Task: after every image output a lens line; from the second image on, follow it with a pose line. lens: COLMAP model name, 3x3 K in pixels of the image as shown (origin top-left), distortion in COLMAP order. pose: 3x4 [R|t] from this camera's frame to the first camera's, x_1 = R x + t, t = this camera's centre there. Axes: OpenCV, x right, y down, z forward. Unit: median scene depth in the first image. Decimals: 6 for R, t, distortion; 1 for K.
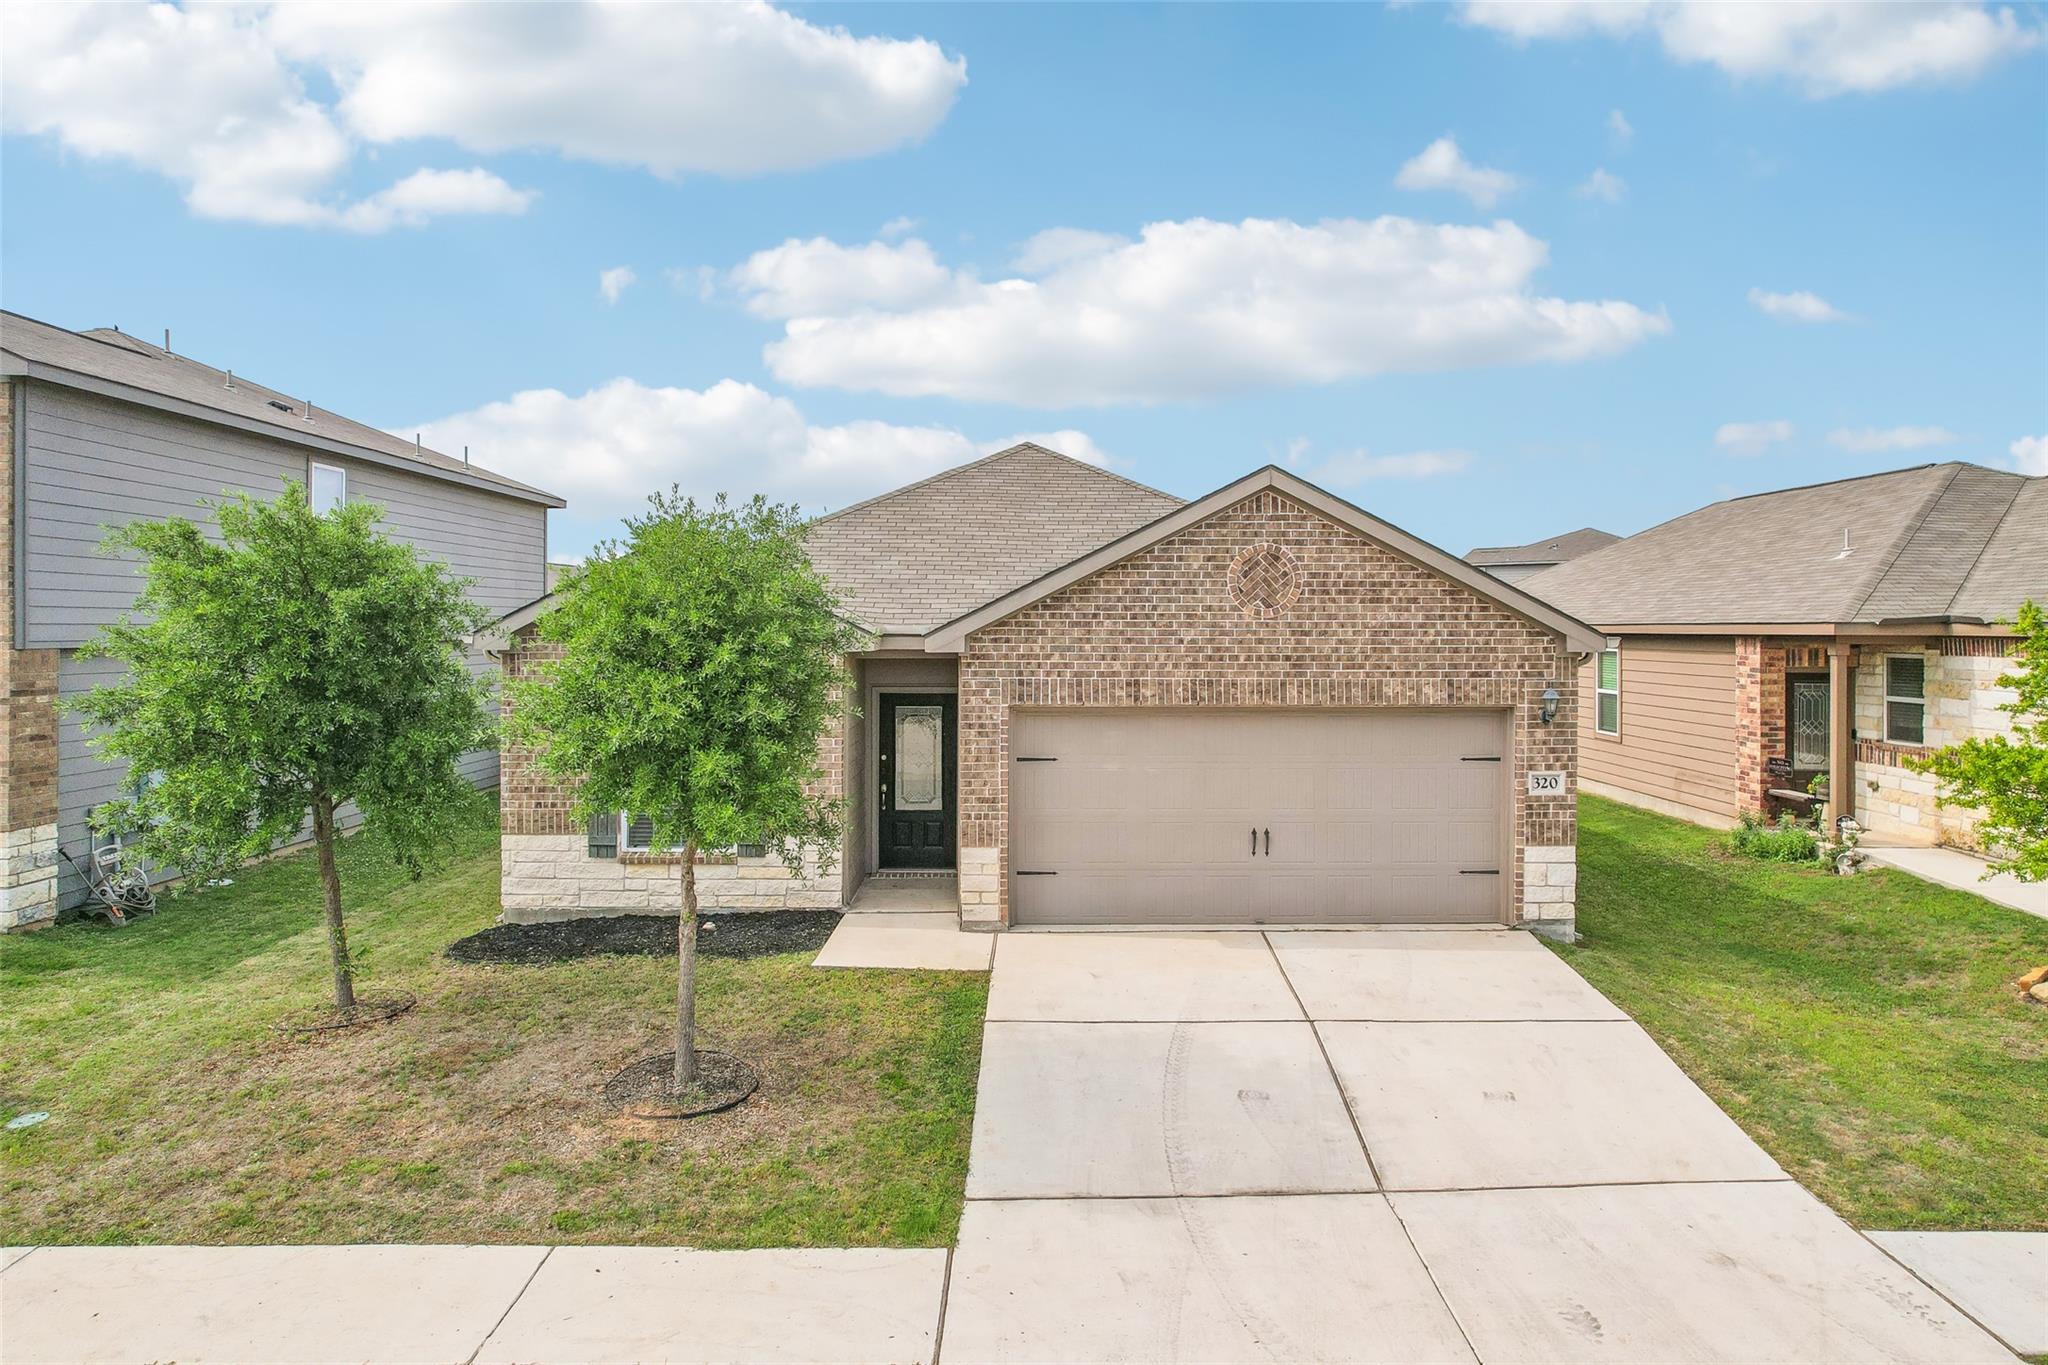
lens RADIAL K [[1307.9, 0, 1046.6], [0, 1307.9, 690.8], [0, 0, 1]] dist [-0.081154, 0.068956]
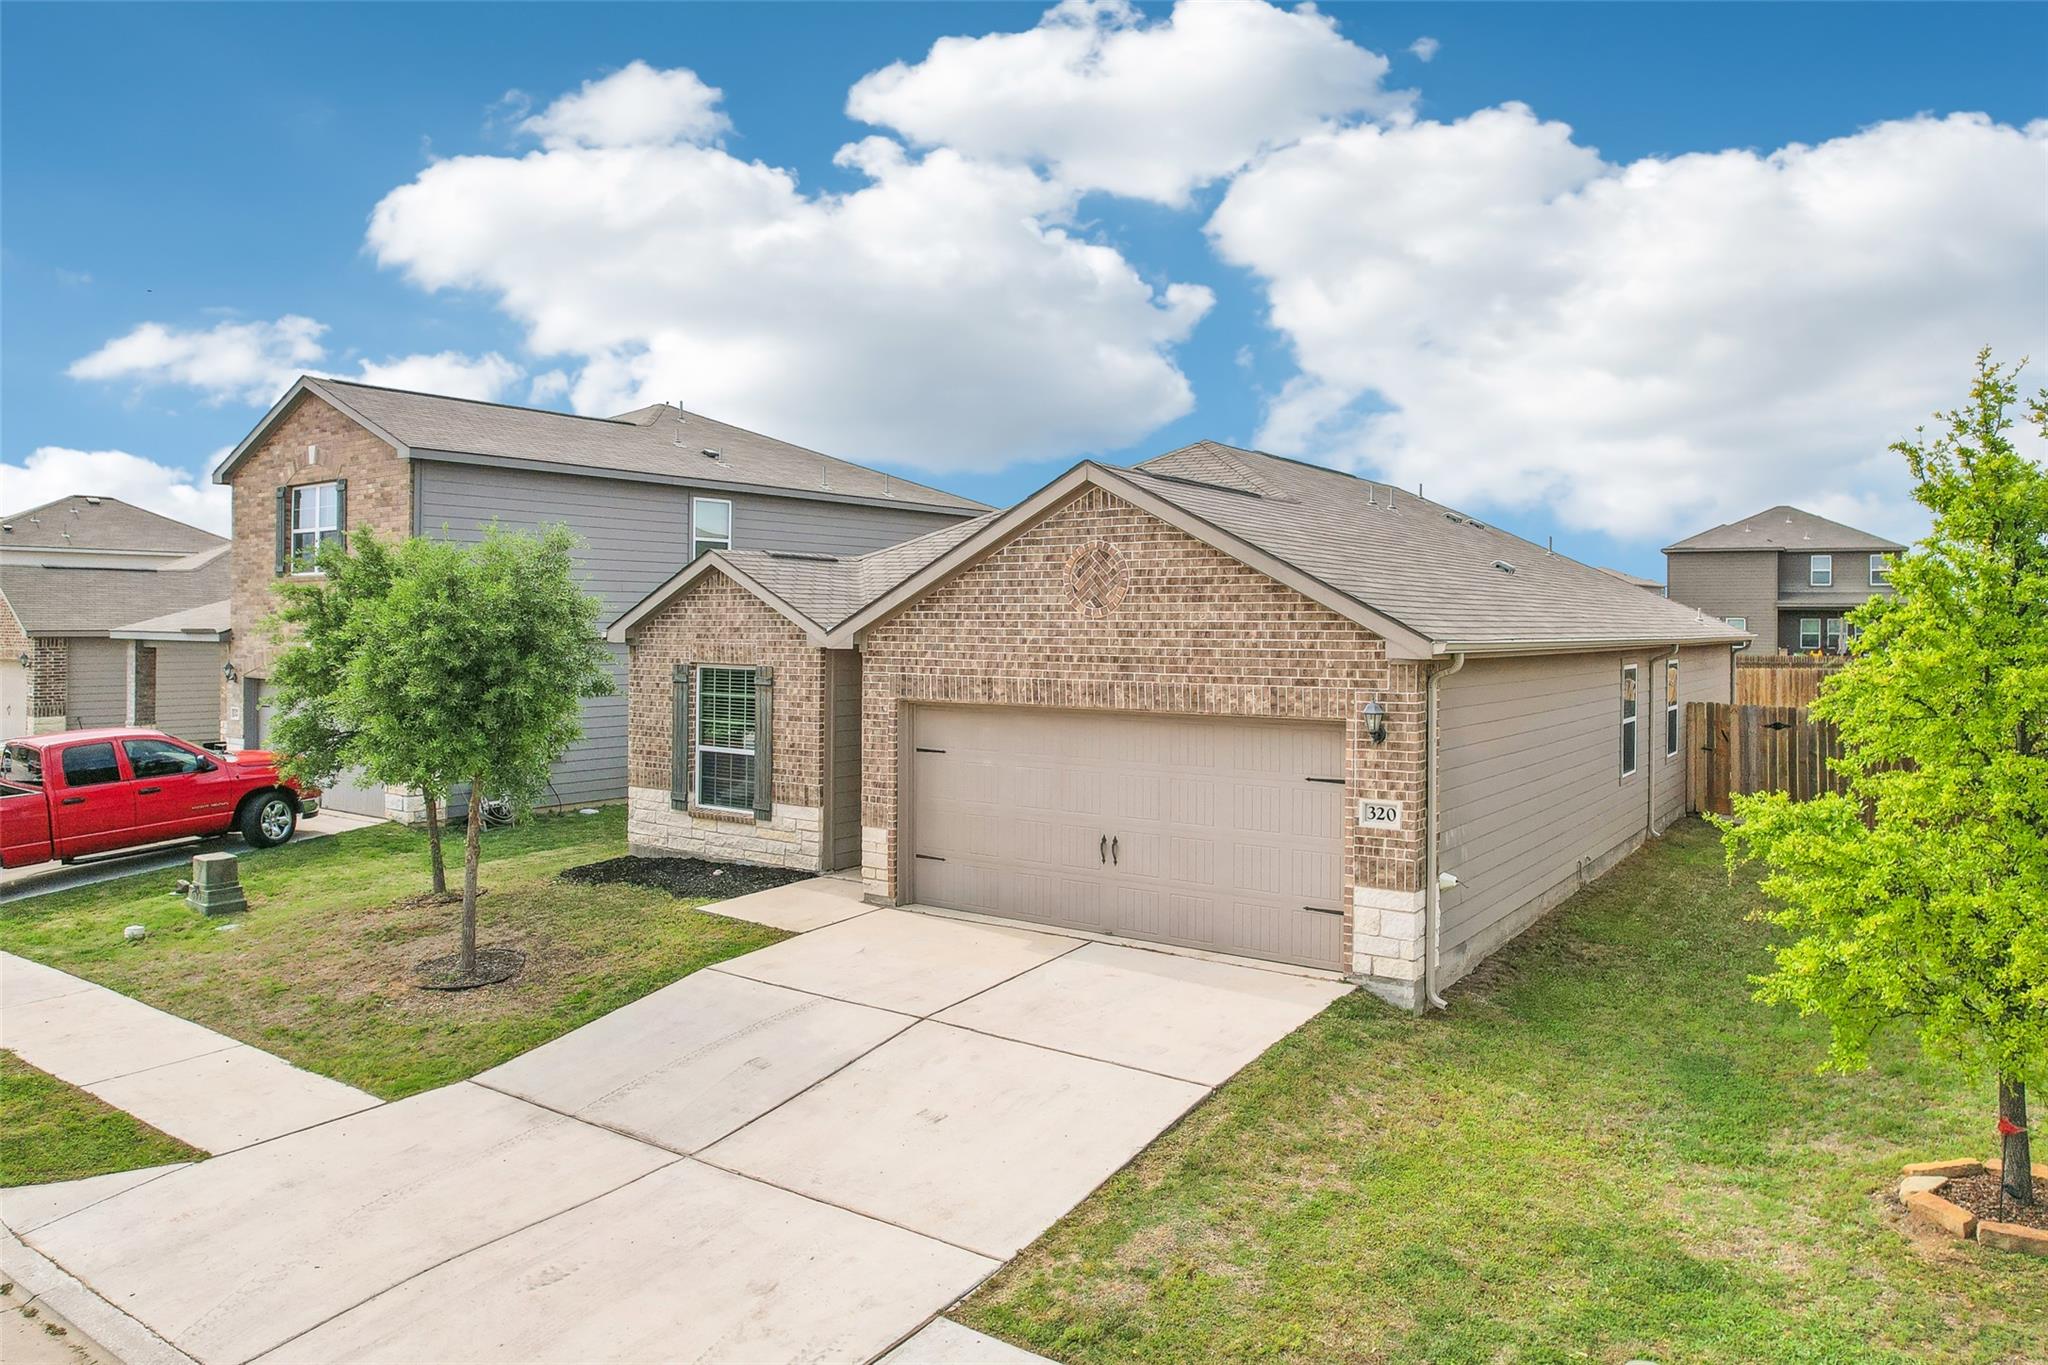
lens RADIAL K [[1307.9, 0, 1046.6], [0, 1307.9, 690.8], [0, 0, 1]] dist [-0.081154, 0.068956]
pose [[0.821547, 0.032075, -0.569238, 0.690781], [-0.033908, 0.999398, 0.007375, -0.007554], [0.569132, 0.013243, 0.822140, 0.181827]]
